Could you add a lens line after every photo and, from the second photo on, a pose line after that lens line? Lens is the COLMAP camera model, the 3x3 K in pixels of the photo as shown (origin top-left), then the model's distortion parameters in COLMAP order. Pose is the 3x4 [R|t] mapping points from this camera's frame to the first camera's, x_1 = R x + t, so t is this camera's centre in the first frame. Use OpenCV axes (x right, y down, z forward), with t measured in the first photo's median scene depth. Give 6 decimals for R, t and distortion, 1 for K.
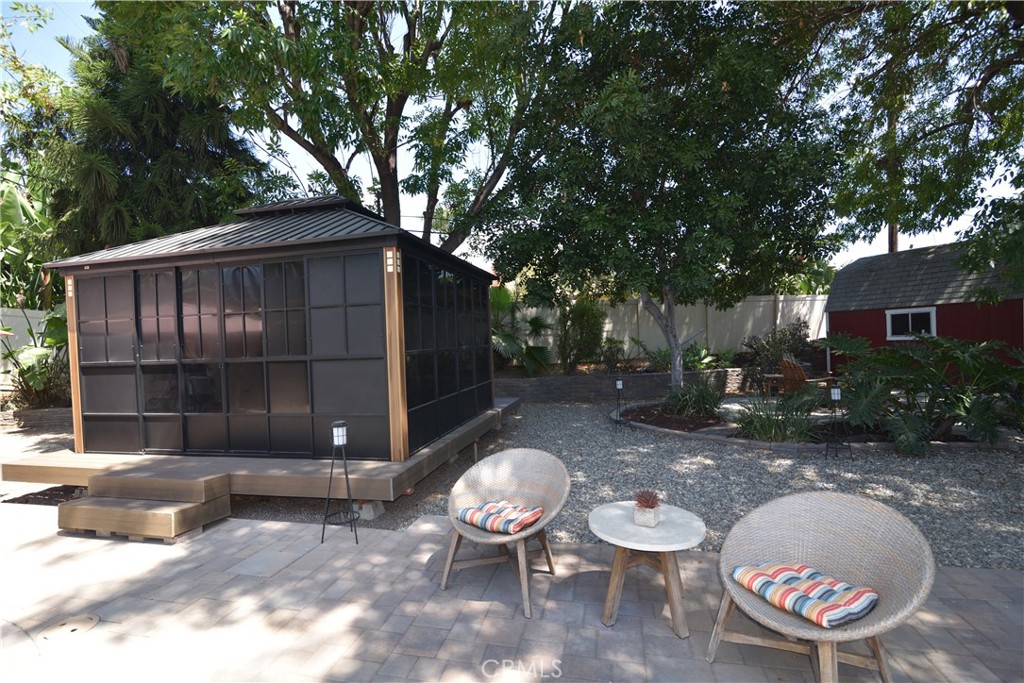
lens RADIAL K [[482.8, 0, 511.0], [0, 482.8, 345.0], [0, 0, 1]] dist [0.000738, 0.000403]
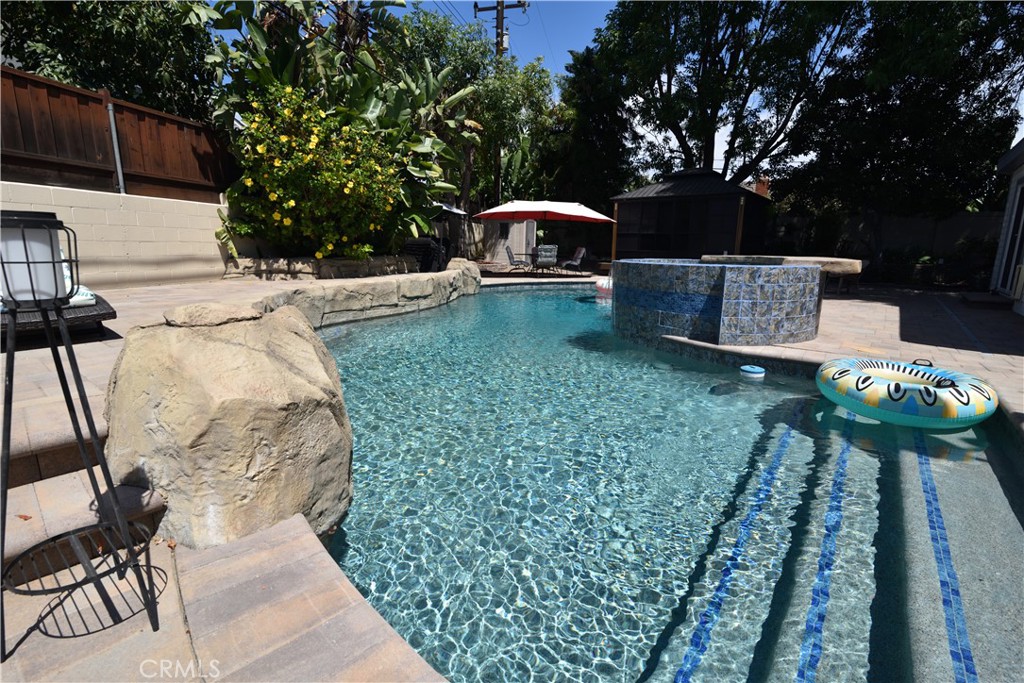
lens RADIAL K [[482.8, 0, 511.0], [0, 482.8, 345.0], [0, 0, 1]] dist [0.000738, 0.000403]
pose [[0.897557, 0.133668, -0.420149, -0.076247], [-0.054601, 0.979299, 0.194916, 0.100068], [0.437505, -0.152008, 0.886275, -1.197776]]
